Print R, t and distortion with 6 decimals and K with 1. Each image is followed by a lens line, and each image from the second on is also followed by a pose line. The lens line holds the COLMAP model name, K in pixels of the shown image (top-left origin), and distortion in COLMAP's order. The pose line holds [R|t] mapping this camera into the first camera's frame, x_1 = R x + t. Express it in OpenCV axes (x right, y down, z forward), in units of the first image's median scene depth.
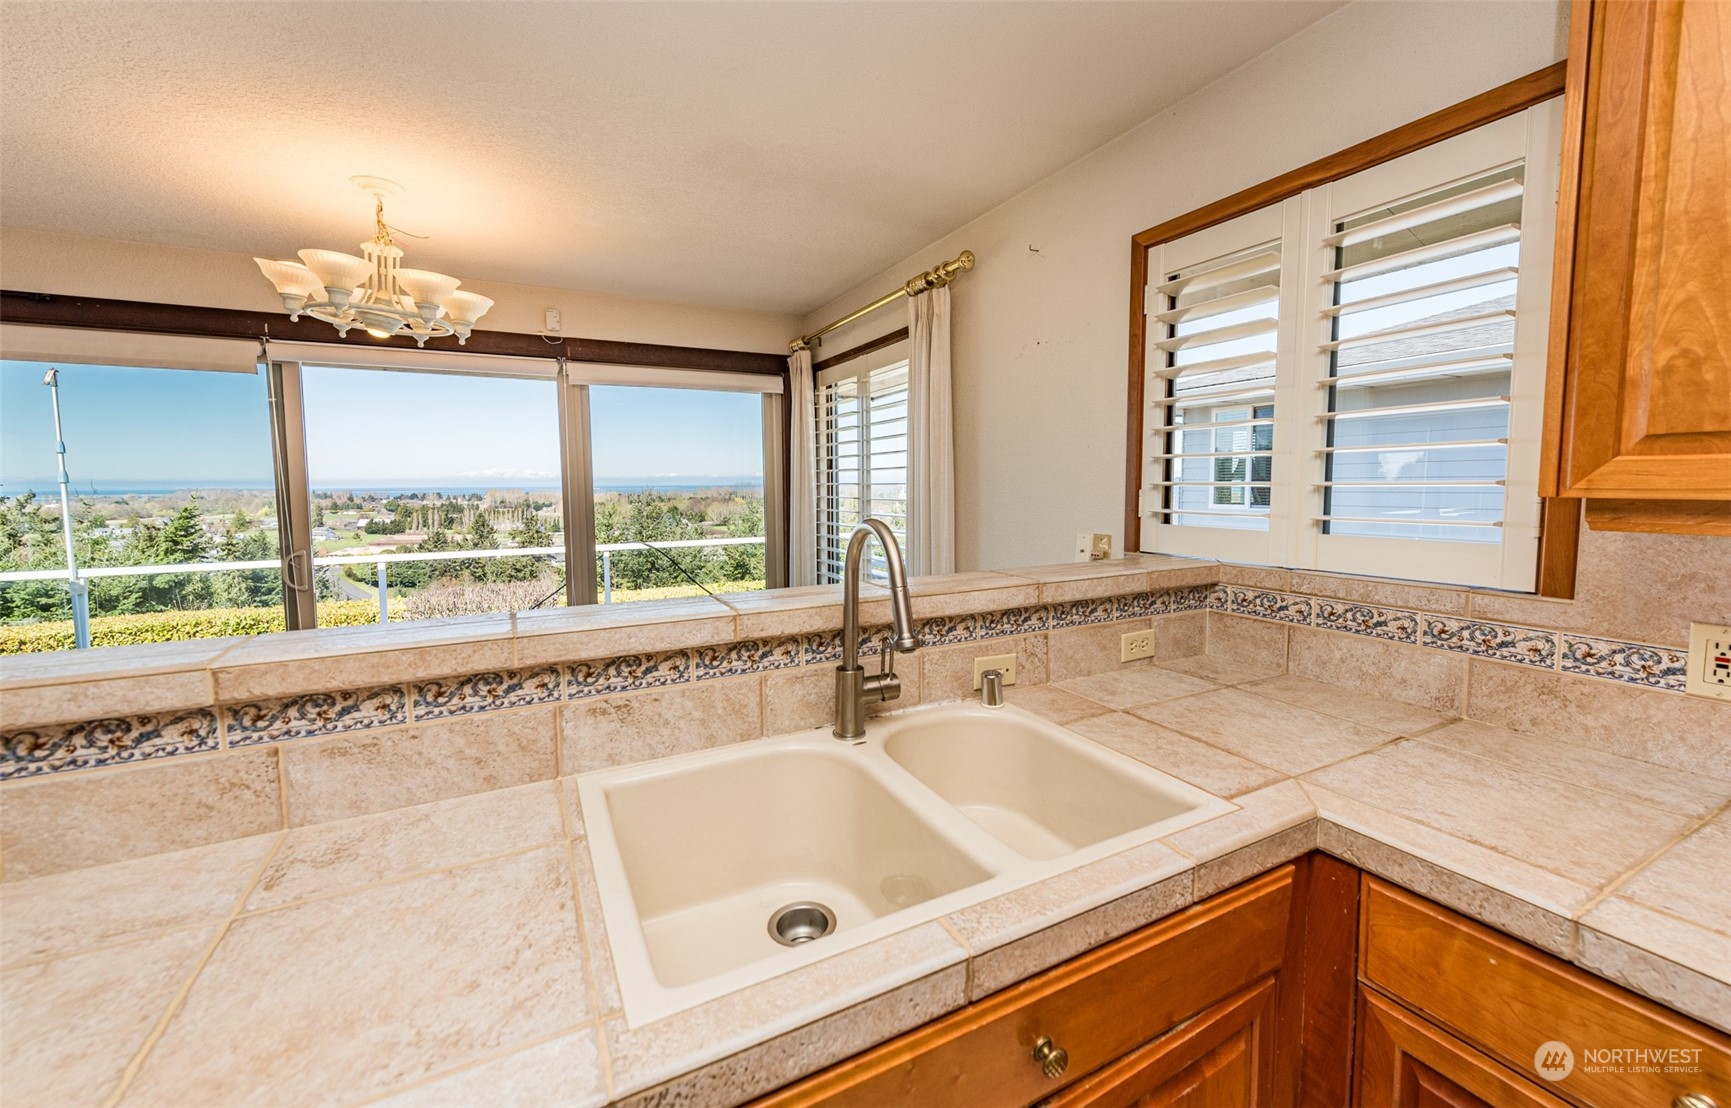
lens RADIAL K [[669.1, 0, 871.6], [0, 669.1, 529.8], [0, 0, 1]] dist [-0.003466, -0.002242]
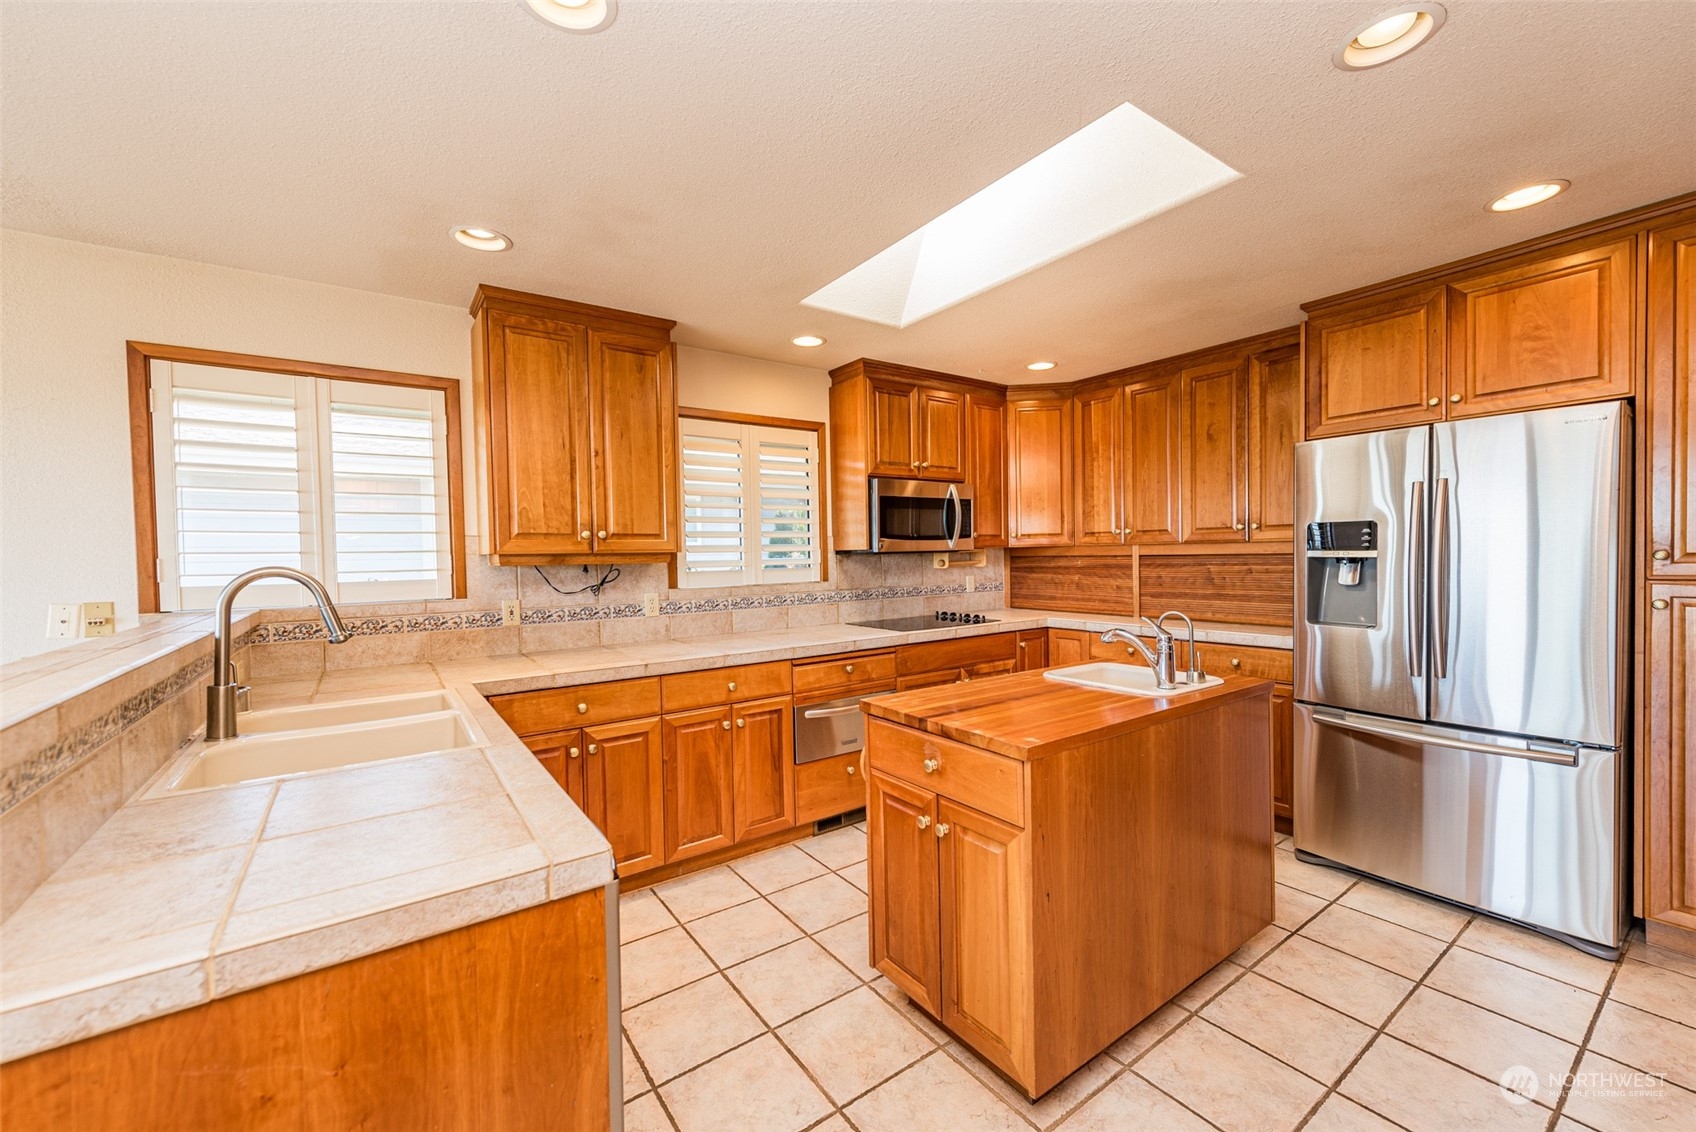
lens RADIAL K [[667.3, 0, 851.7], [0, 667.3, 572.1], [0, 0, 1]] dist [0.003384, 0.000197]
pose [[-0.151062, -0.016327, 0.988390, -1.151781], [0.088715, 0.995605, 0.030005, 0.043069], [-0.984535, 0.092217, -0.148949, -0.029747]]
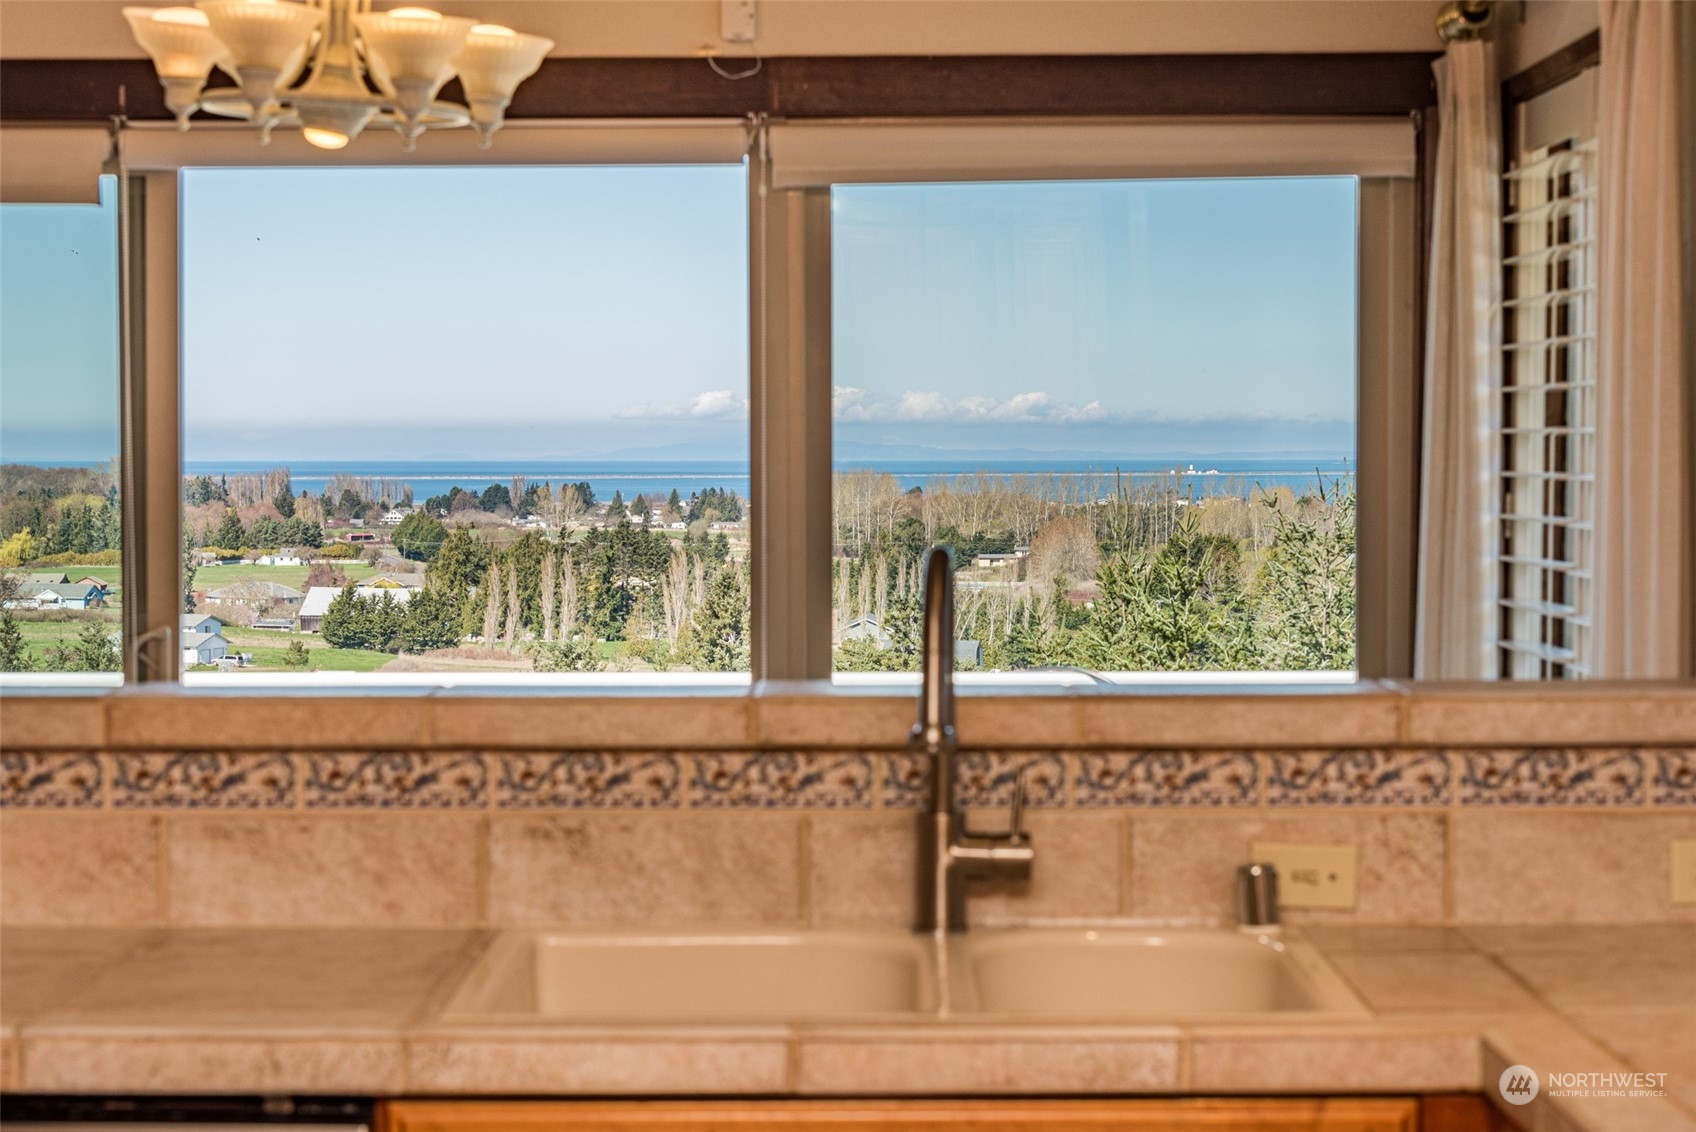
lens RADIAL K [[3476.3, 0, 842.2], [0, 3476.3, 562.9], [0, 0, 1]] dist [-0.088060, 0.000000]
pose [[0.875890, 0.021970, -0.482010, 1.013955], [-0.039595, 0.998866, -0.026422, 0.060494], [0.480884, 0.042228, 0.875767, -1.258414]]
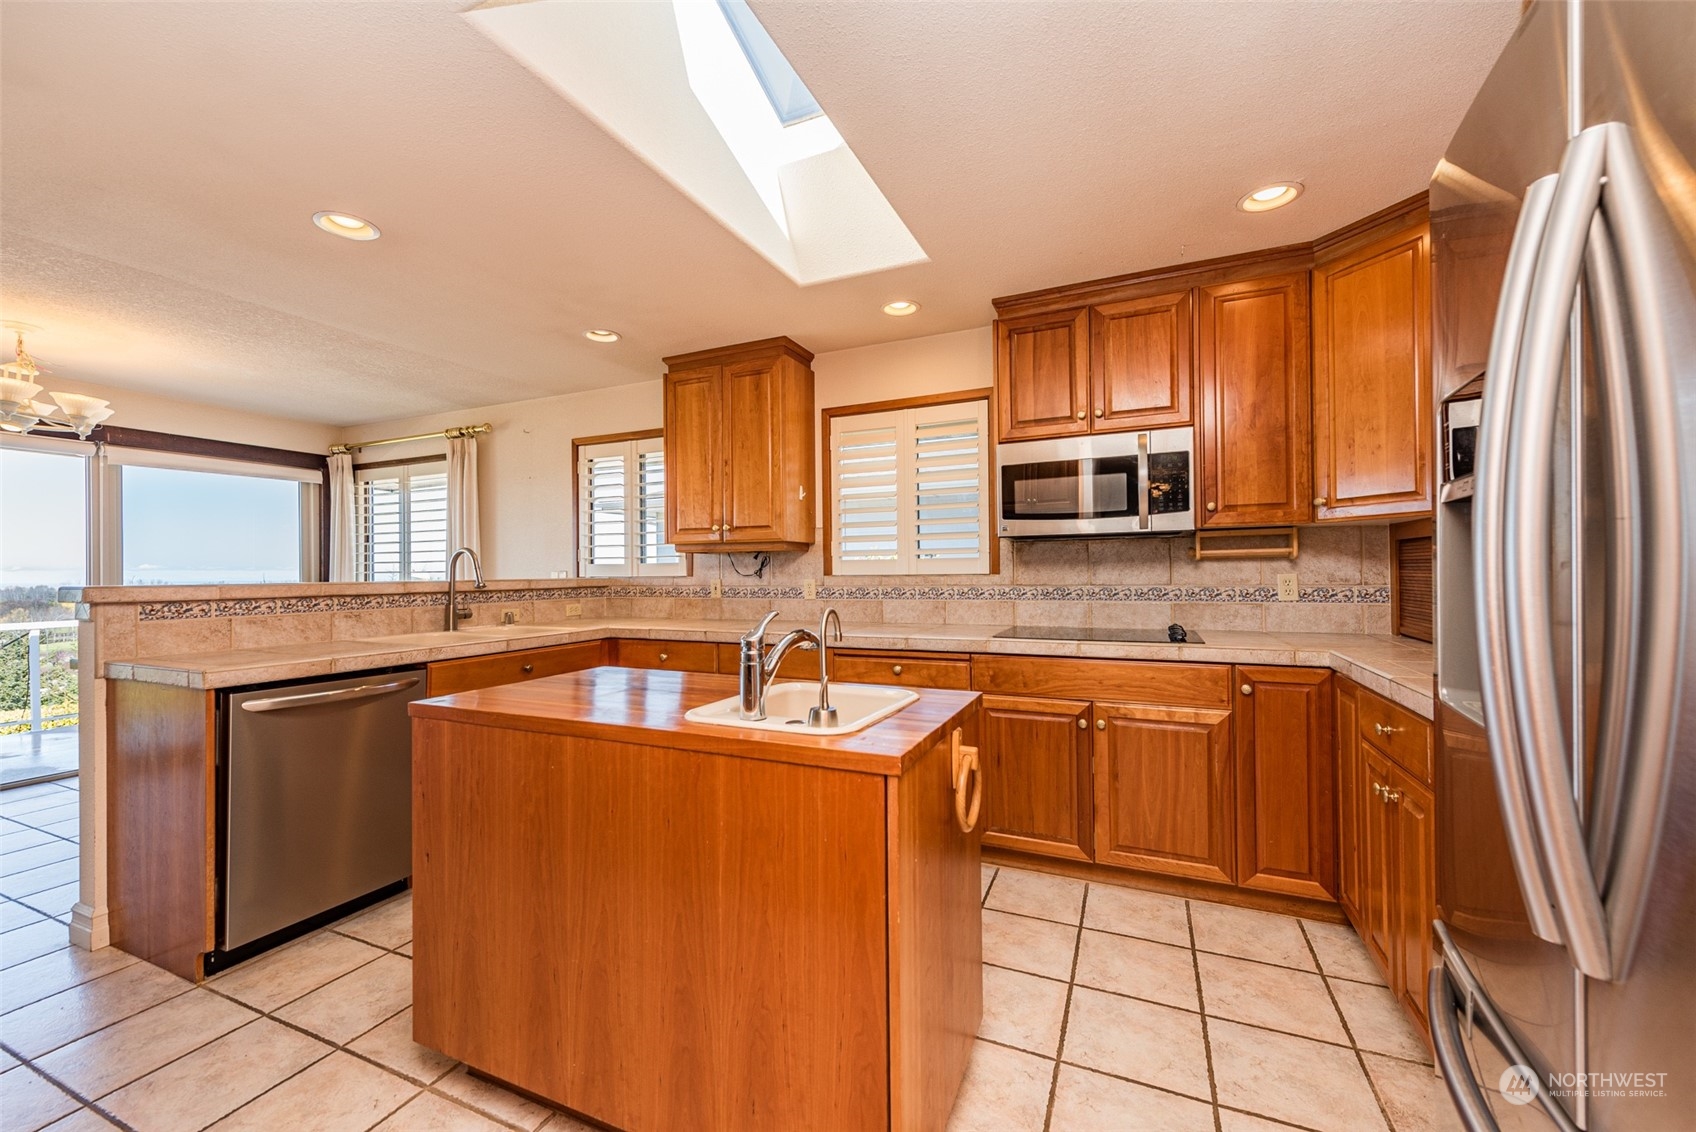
lens RADIAL K [[667.3, 0, 852.2], [0, 667.3, 570.8], [0, 0, 1]] dist [0.003384, 0.000197]
pose [[0.781118, 0.005029, 0.624363, -0.350279], [0.045869, 0.996803, -0.065415, 0.247060], [-0.622696, 0.079736, 0.778391, -1.630362]]
